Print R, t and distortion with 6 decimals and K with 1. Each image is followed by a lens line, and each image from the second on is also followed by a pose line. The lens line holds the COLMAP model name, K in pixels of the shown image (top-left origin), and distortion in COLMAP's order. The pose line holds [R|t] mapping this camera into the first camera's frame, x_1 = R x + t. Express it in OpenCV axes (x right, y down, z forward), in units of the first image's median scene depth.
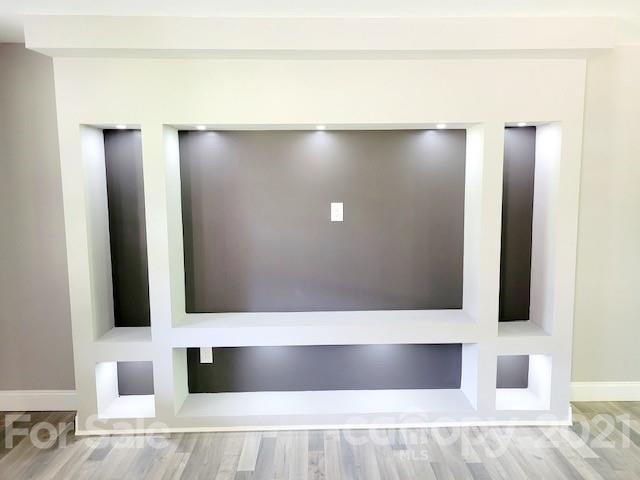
lens RADIAL K [[481.2, 0, 324.6], [0, 481.2, 237.2], [0, 0, 1]] dist [0.047540, -0.035336]
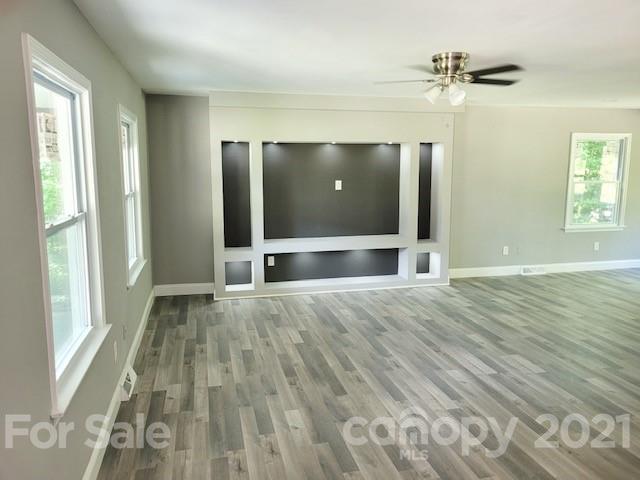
lens RADIAL K [[481.2, 0, 318.4], [0, 481.2, 237.5], [0, 0, 1]] dist [0.047540, -0.035336]
pose [[0.976503, -0.025348, 0.214010, -0.486066], [0.020658, 0.999496, 0.024122, 0.112914], [-0.214513, -0.019134, 0.976534, -0.910809]]
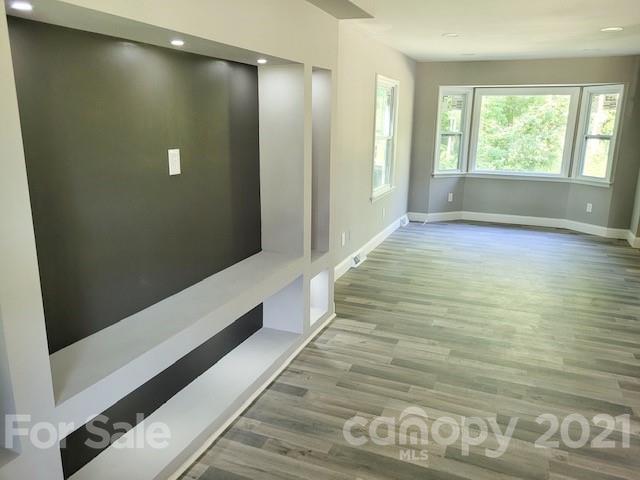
lens RADIAL K [[481.2, 0, 321.3], [0, 481.2, 241.2], [0, 0, 1]] dist [0.047540, -0.035336]
pose [[0.404250, -0.214431, 0.889158, -0.587315], [0.102644, 0.976625, 0.188858, -0.051551], [-0.908871, 0.014921, 0.416811, 0.488068]]
